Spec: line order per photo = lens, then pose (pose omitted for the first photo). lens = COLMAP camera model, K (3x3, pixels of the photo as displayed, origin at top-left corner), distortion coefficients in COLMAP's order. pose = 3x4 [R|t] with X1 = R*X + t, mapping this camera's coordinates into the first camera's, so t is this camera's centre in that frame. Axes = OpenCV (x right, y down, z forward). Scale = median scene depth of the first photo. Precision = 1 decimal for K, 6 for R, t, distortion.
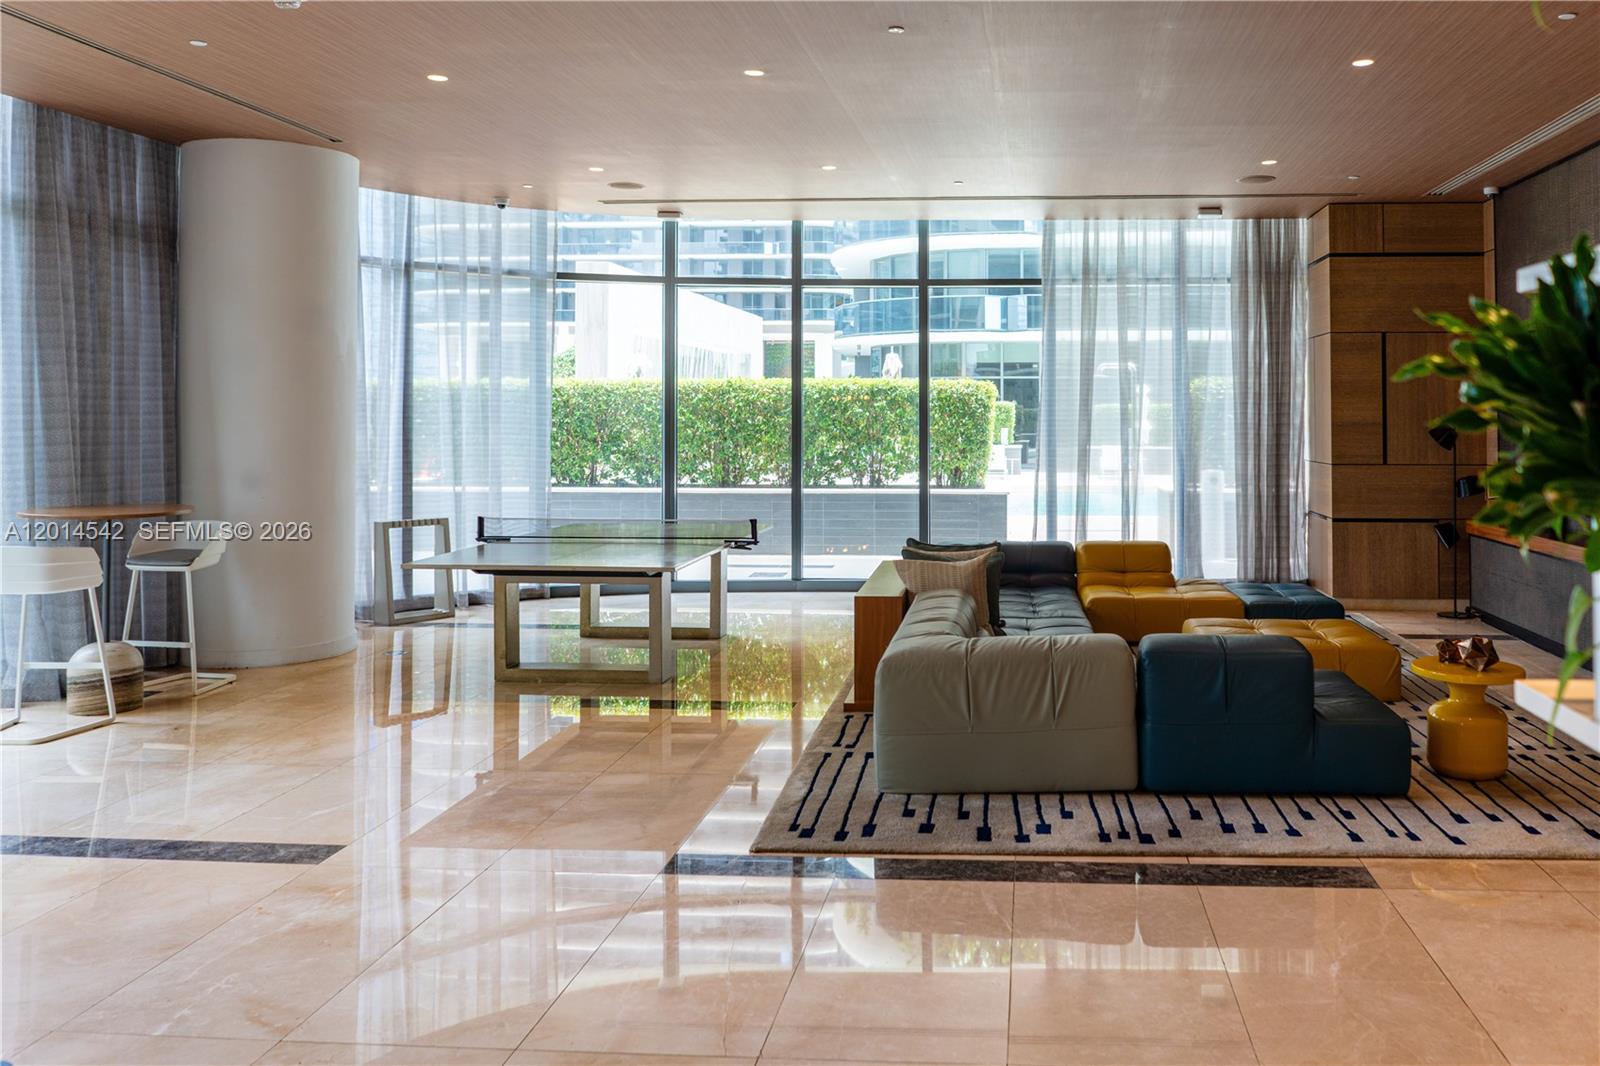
lens RADIAL K [[1288.5, 0, 939.6], [0, 1288.5, 388.5], [0, 0, 1]] dist [-0.003273, -0.000357]
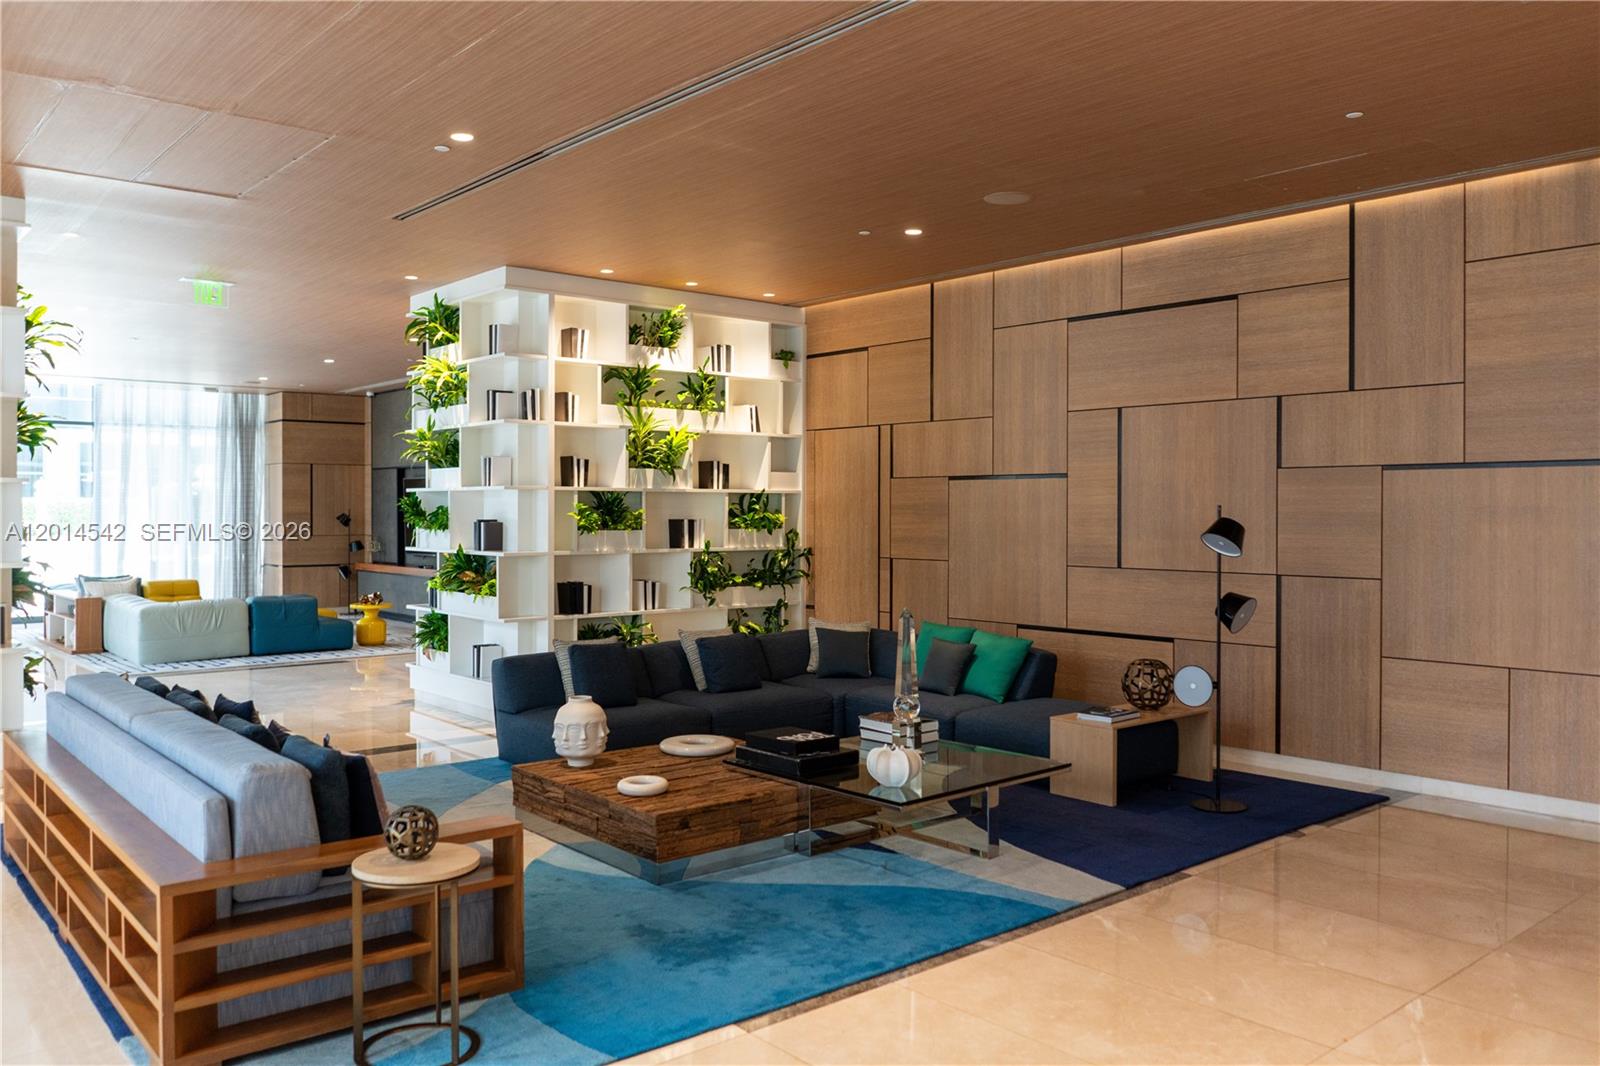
lens RADIAL K [[1251.9, 0, 798.8], [0, 1251.9, 505.9], [0, 0, 1]] dist [-0.005603, -0.002453]
pose [[0.722815, 0.002960, 0.691035, -0.360219], [-0.016000, 0.999794, 0.012454, -0.015708], [-0.690856, -0.020059, 0.722714, -0.719310]]
